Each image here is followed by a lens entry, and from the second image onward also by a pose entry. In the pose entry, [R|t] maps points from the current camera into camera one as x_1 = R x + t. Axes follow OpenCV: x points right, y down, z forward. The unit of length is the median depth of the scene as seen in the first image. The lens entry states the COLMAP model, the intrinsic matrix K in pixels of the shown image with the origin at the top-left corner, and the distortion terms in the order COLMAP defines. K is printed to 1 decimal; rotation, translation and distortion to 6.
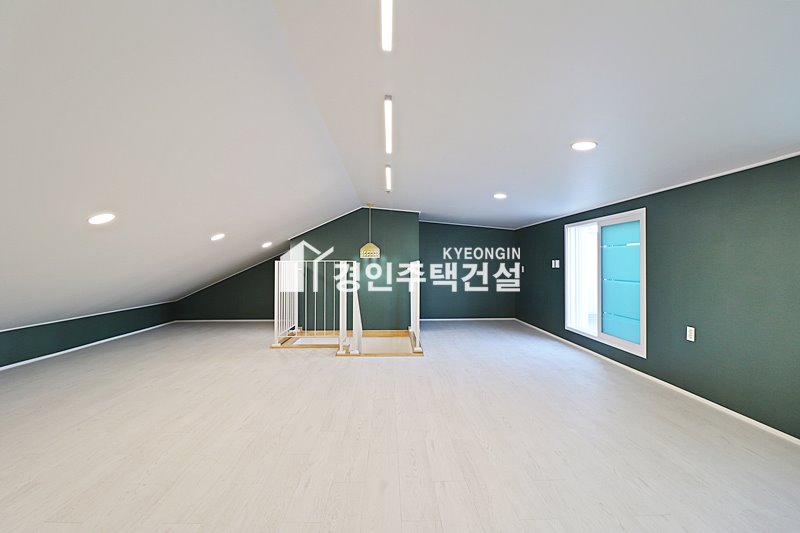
lens RADIAL K [[371.8, 0, 399.2], [0, 371.8, 266.3], [0, 0, 1]] dist [-0.004776, -0.010943]
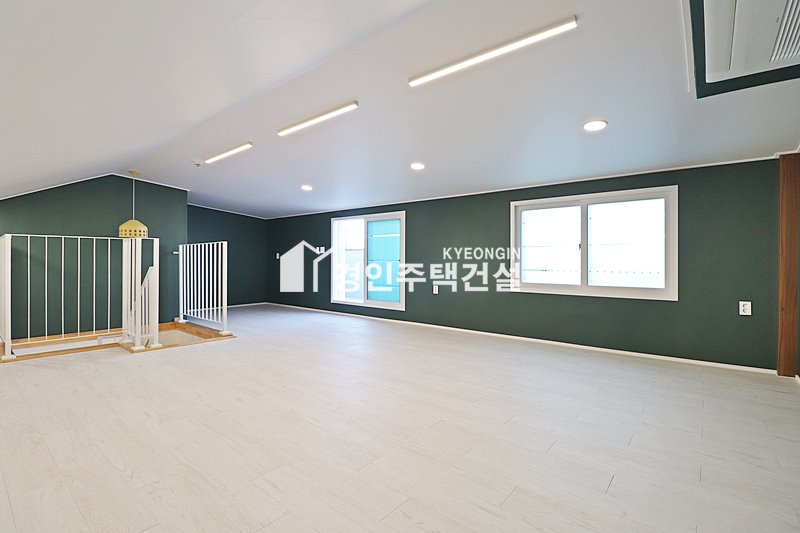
lens RADIAL K [[371.8, 0, 402.5], [0, 371.8, 263.0], [0, 0, 1]] dist [-0.004776, -0.010943]
pose [[0.653380, -0.003760, 0.757021, -0.390651], [0.003273, 0.999992, 0.002142, 0.042124], [-0.757023, 0.001078, 0.653388, 0.017149]]
